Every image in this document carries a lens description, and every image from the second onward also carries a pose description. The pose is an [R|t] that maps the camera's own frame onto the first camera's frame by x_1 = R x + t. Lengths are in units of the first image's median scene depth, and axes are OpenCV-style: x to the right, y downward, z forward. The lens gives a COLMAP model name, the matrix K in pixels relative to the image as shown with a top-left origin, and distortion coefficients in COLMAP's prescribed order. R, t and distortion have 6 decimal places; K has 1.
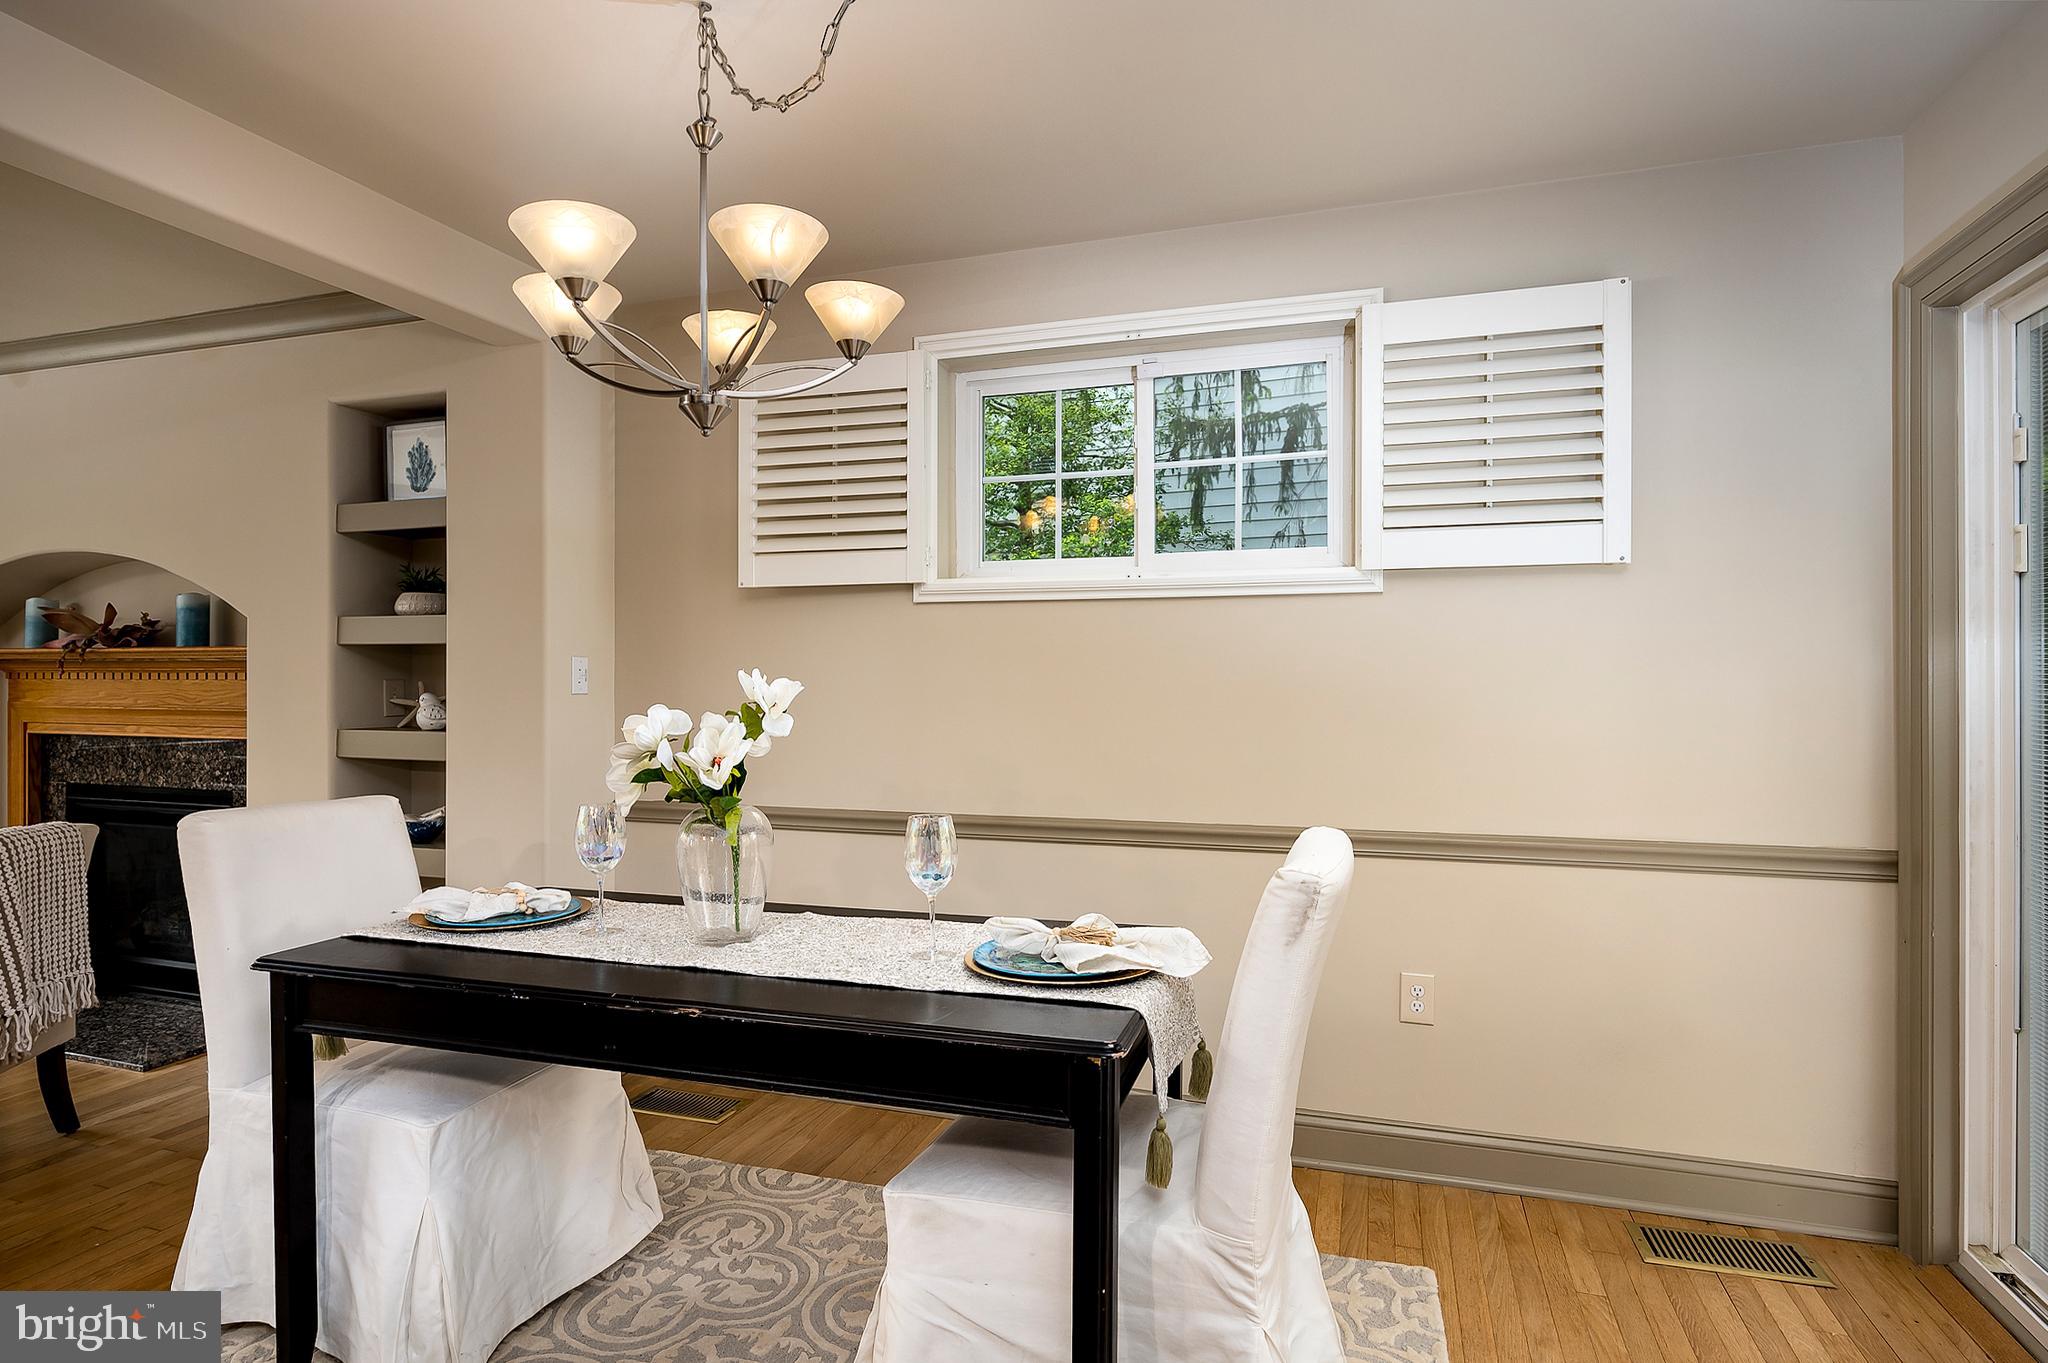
lens RADIAL K [[1045.7, 0, 1016.0], [0, 1045.7, 667.8], [0, 0, 1]] dist [0.000706, -0.000015]
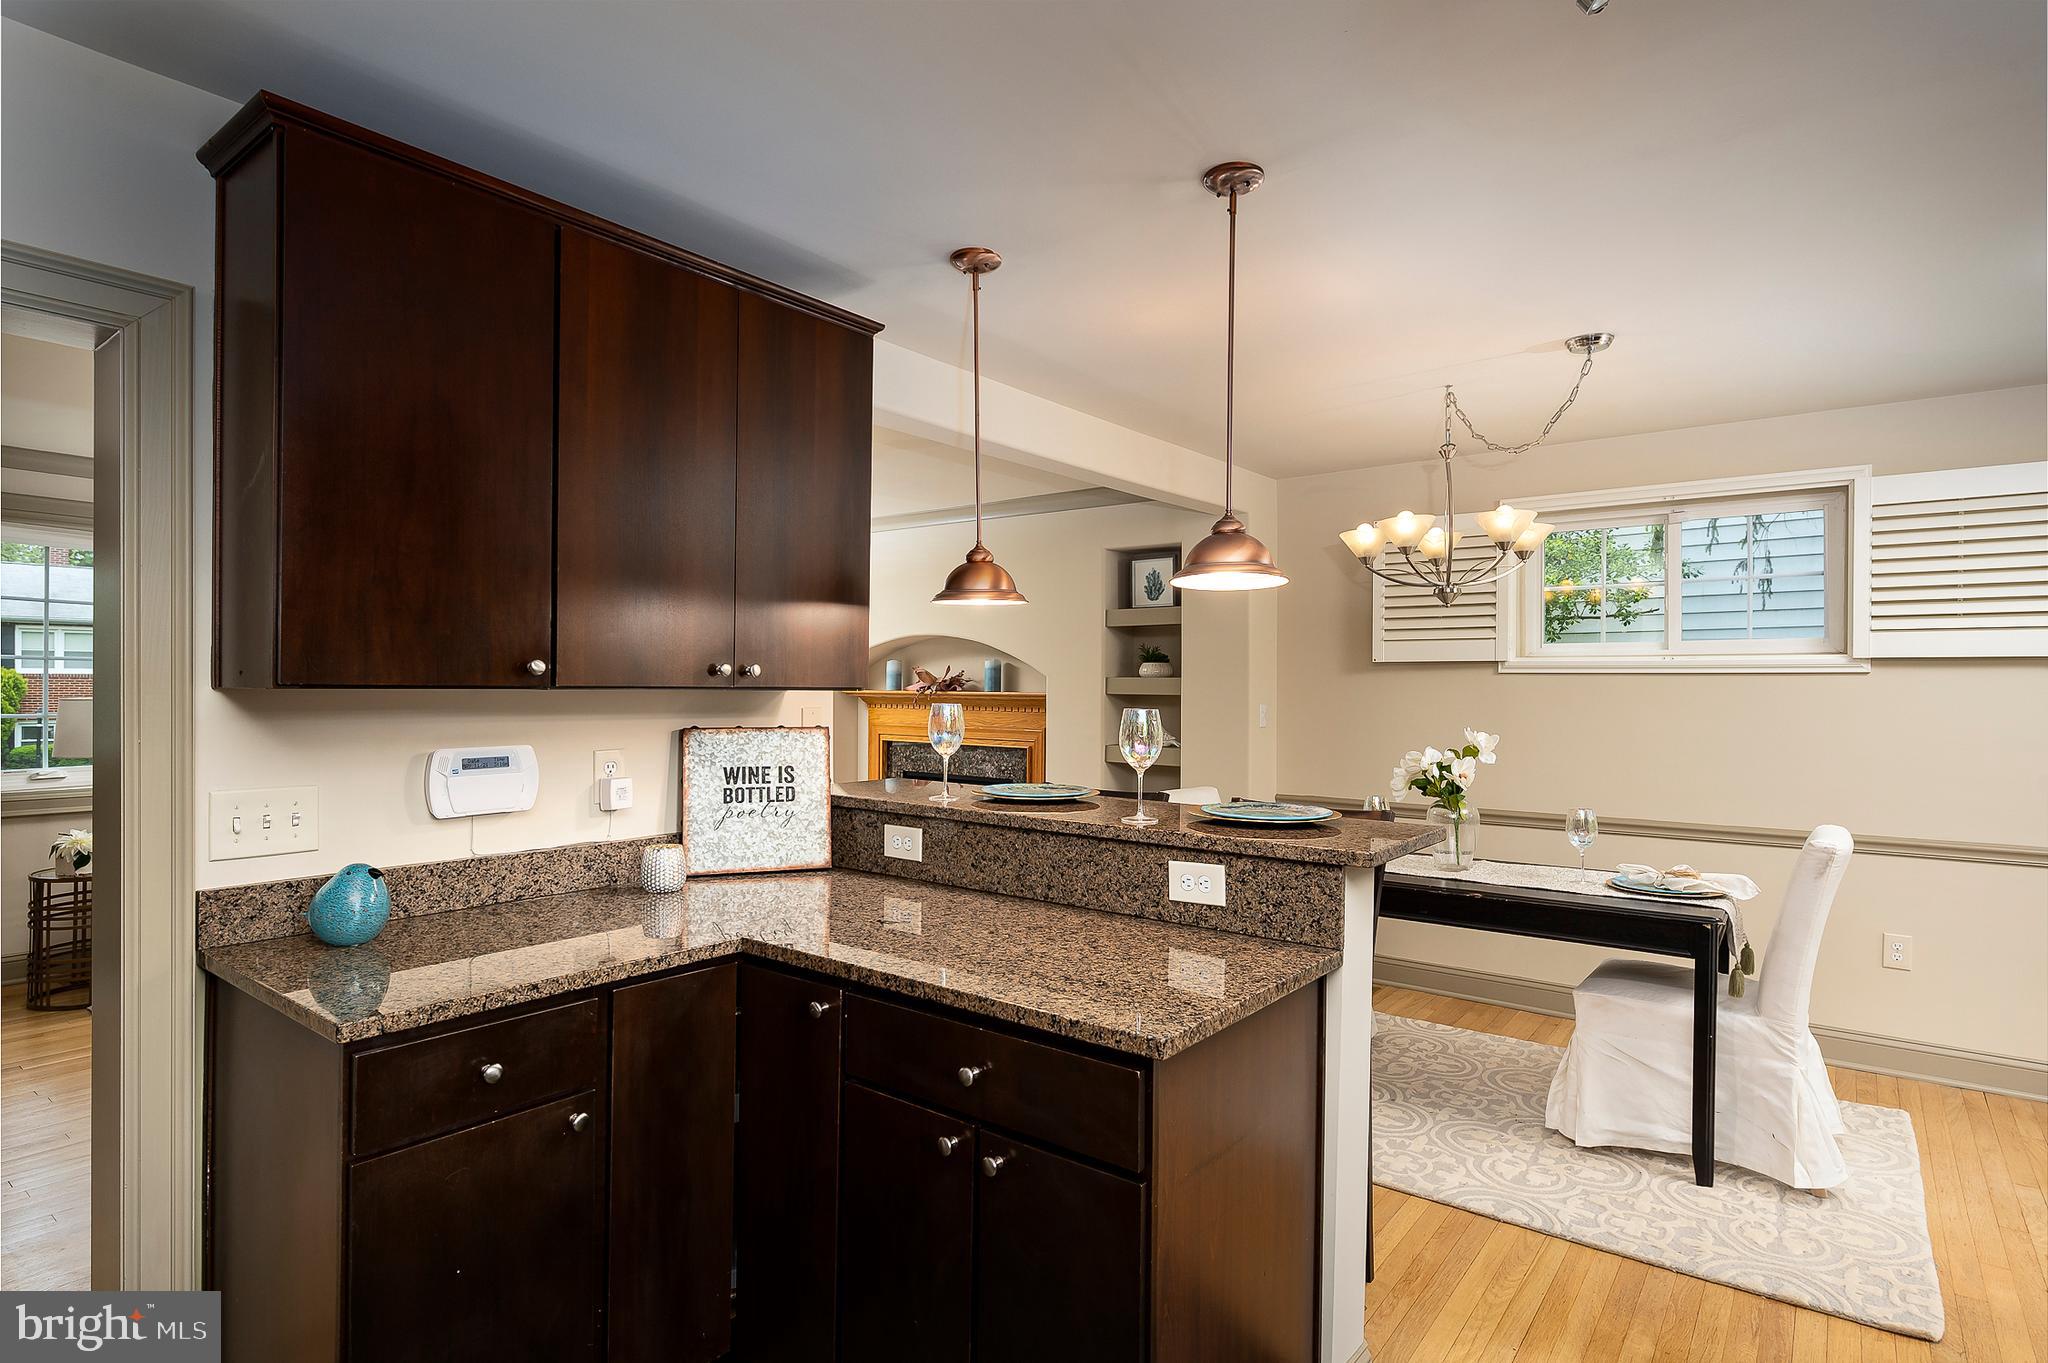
lens RADIAL K [[1045.7, 0, 1021.4], [0, 1045.7, 677.2], [0, 0, 1]] dist [0.000706, -0.000015]
pose [[0.944374, 0.002083, -0.328868, -0.300027], [-0.000440, 0.999987, 0.005068, -0.075237], [0.328874, -0.004641, 0.944362, -0.803449]]
